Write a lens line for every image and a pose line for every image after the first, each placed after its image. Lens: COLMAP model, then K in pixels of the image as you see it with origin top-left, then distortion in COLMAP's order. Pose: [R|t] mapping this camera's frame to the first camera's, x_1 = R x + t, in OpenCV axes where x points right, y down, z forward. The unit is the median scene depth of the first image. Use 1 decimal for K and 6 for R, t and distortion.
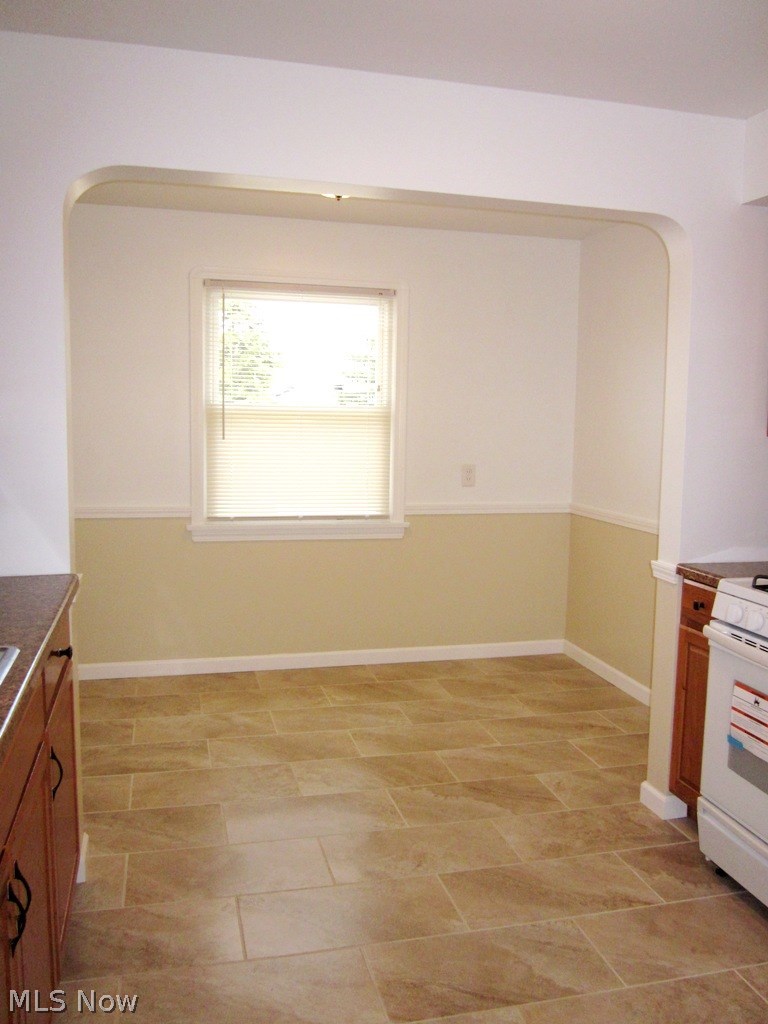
lens RADIAL K [[859.5, 0, 384.0], [0, 859.5, 512.0], [0, 0, 1]] dist [0.008449, 0.004907]
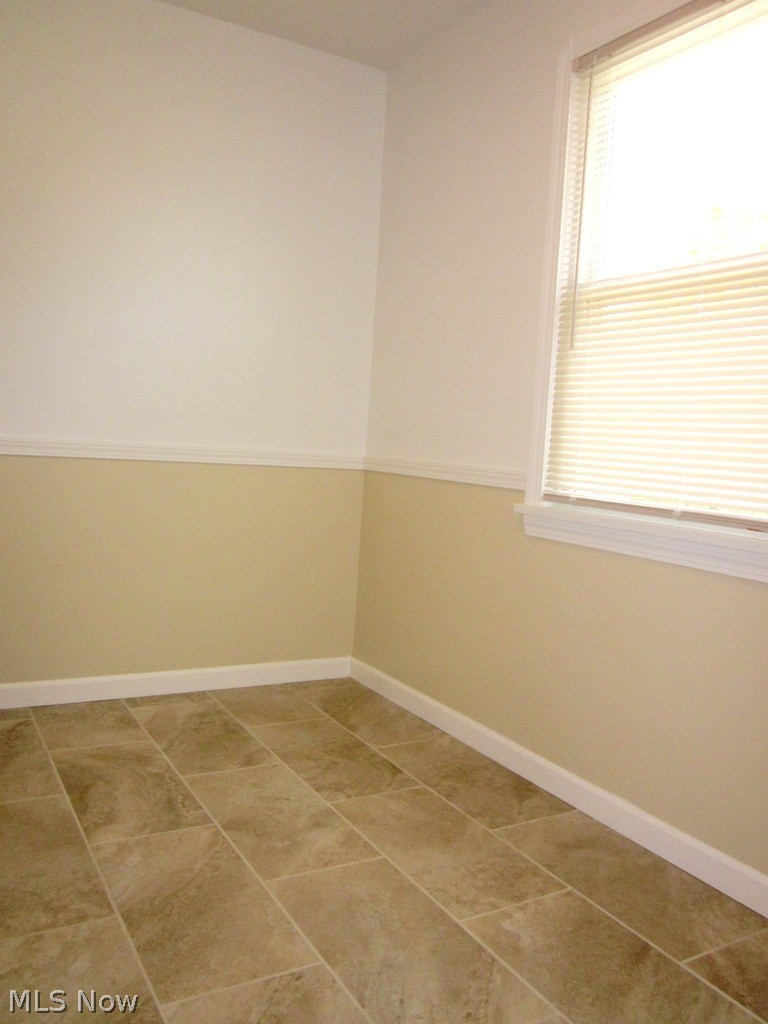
lens RADIAL K [[863.6, 0, 384.0], [0, 863.6, 512.0], [0, 0, 1]] dist [-0.019927, -0.004567]
pose [[0.257575, 0.079244, -0.963003, 0.318456], [-0.162772, 0.985947, 0.037595, 0.014601], [0.952450, 0.147066, 0.266854, 0.802461]]
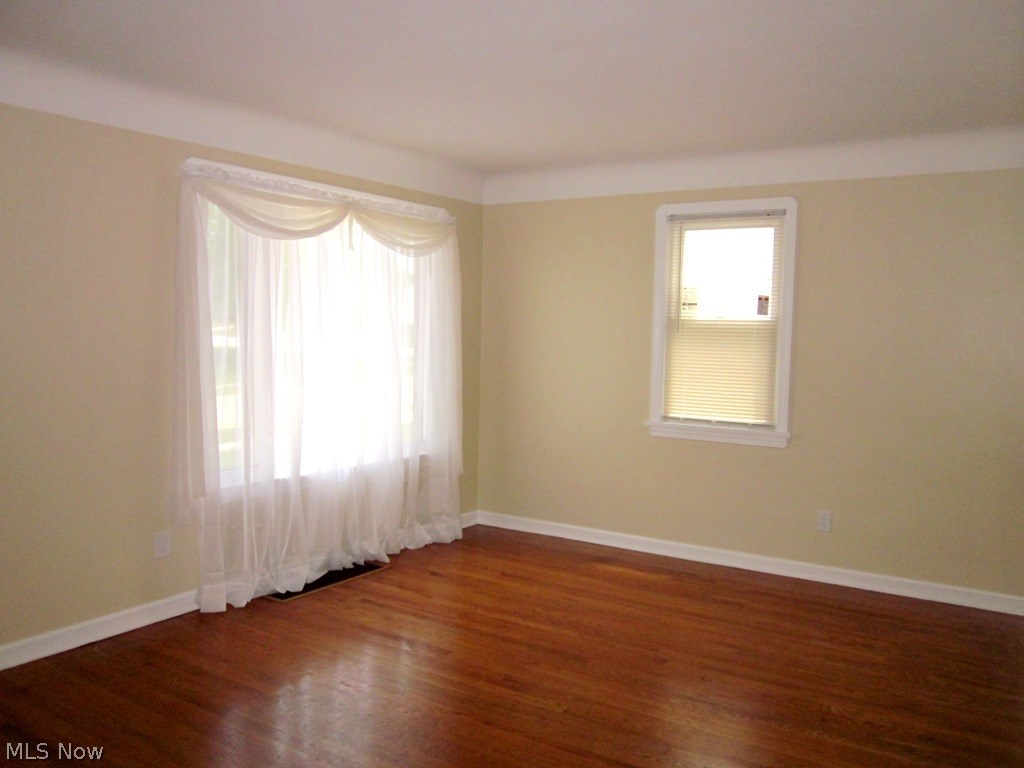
lens RADIAL K [[859.5, 0, 512.0], [0, 859.5, 384.0], [0, 0, 1]] dist [0.008449, 0.004907]
pose [[0.643732, 0.049806, -0.763628, 0.588801], [-0.100584, 0.994729, -0.019912, 0.006842], [0.758612, 0.089627, 0.645349, 0.087748]]
